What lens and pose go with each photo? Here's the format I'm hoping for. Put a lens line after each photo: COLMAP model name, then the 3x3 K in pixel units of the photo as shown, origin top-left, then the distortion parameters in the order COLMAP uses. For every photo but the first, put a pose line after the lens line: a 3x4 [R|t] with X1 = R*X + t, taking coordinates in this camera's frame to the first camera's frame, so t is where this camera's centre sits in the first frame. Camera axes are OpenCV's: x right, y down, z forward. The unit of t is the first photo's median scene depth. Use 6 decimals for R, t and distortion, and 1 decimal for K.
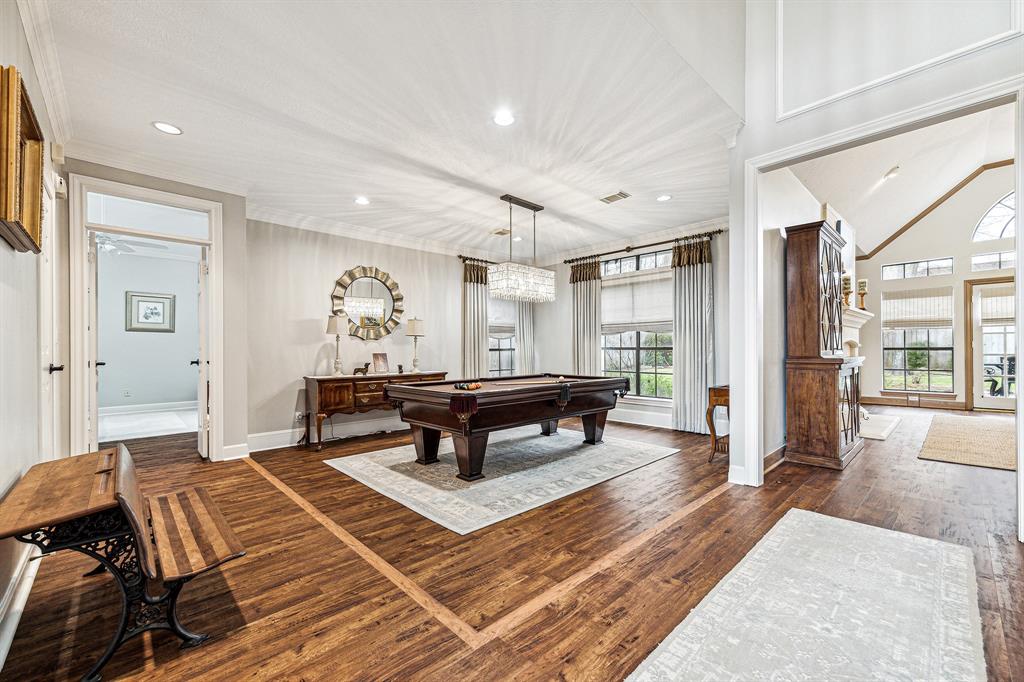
lens RADIAL K [[415.7, 0, 512.3], [0, 415.7, 351.1], [0, 0, 1]] dist [0.011249, 0.000146]
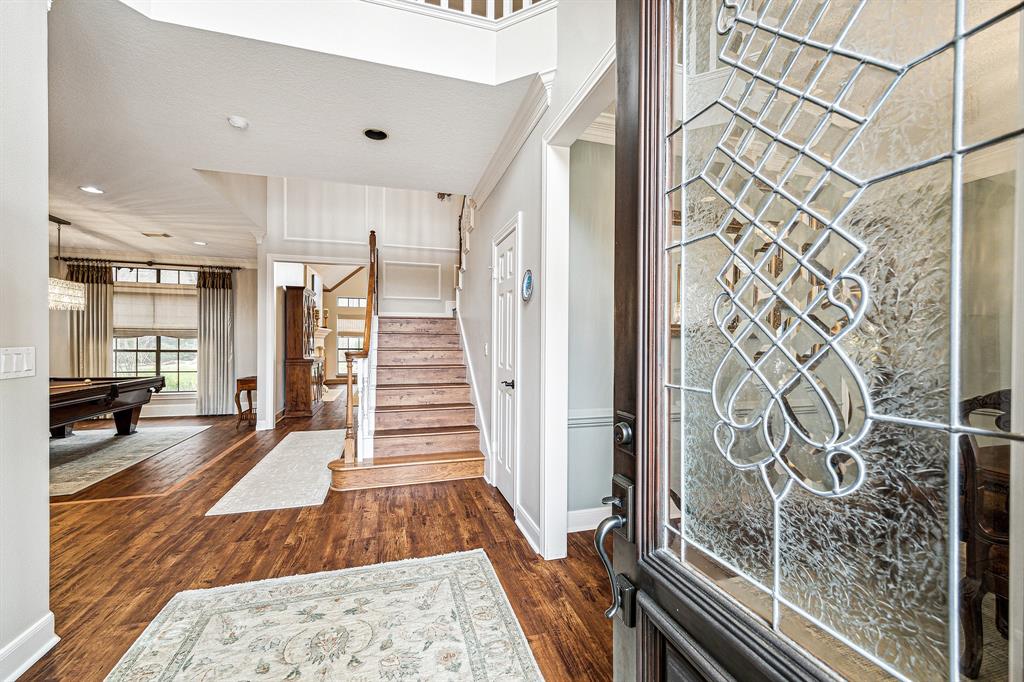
lens RADIAL K [[415.7, 0, 512.8], [0, 415.7, 346.2], [0, 0, 1]] dist [0.011249, 0.000146]
pose [[0.450173, 0.003532, 0.892934, -0.328402], [-0.008230, 0.999966, 0.000193, -0.032017], [-0.892903, -0.007436, 0.450187, -0.439353]]
